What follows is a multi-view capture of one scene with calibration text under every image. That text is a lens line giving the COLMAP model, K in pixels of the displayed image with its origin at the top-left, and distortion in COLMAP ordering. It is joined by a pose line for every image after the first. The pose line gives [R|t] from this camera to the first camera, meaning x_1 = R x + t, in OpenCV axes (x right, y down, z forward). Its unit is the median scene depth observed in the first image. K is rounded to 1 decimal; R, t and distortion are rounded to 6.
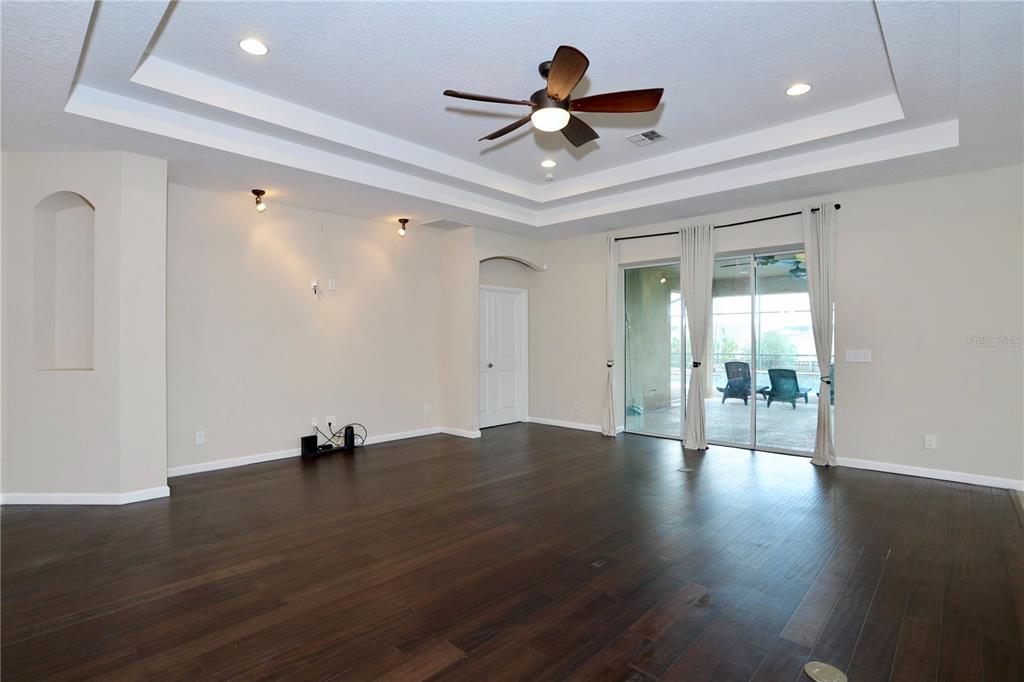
lens RADIAL K [[496.6, 0, 501.4], [0, 496.6, 341.8], [0, 0, 1]] dist [-0.073081, 0.029711]
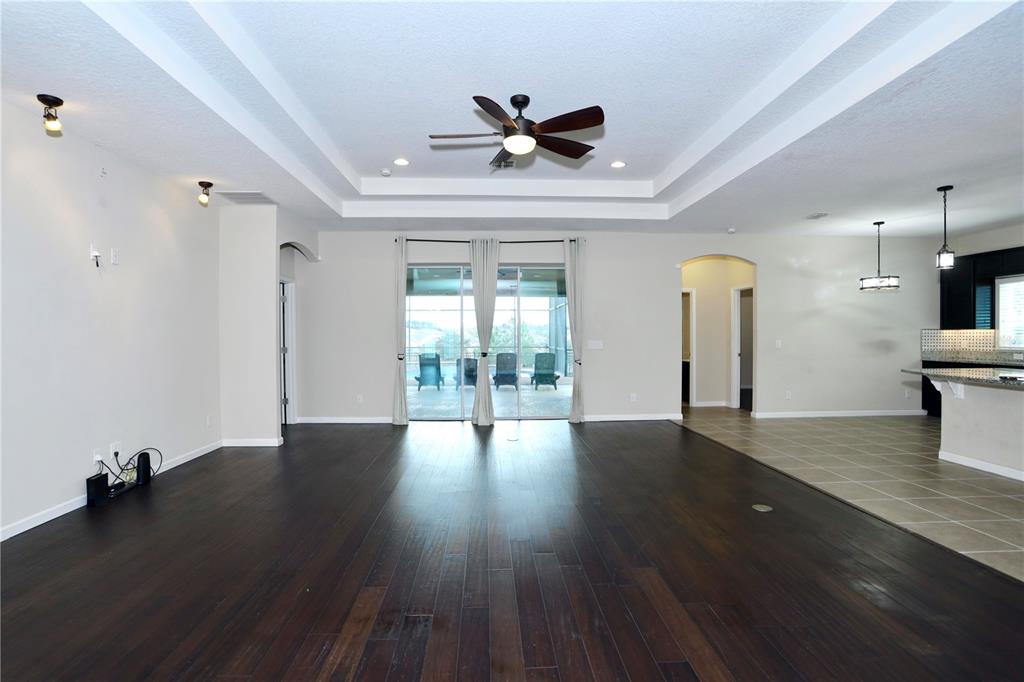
lens RADIAL K [[496.6, 0, 501.4], [0, 496.6, 341.8], [0, 0, 1]] dist [-0.073081, 0.029711]
pose [[0.702432, -0.012249, 0.711645, -0.447067], [0.005301, 0.999914, 0.011979, 0.000964], [-0.711731, -0.004642, 0.702437, 0.123330]]
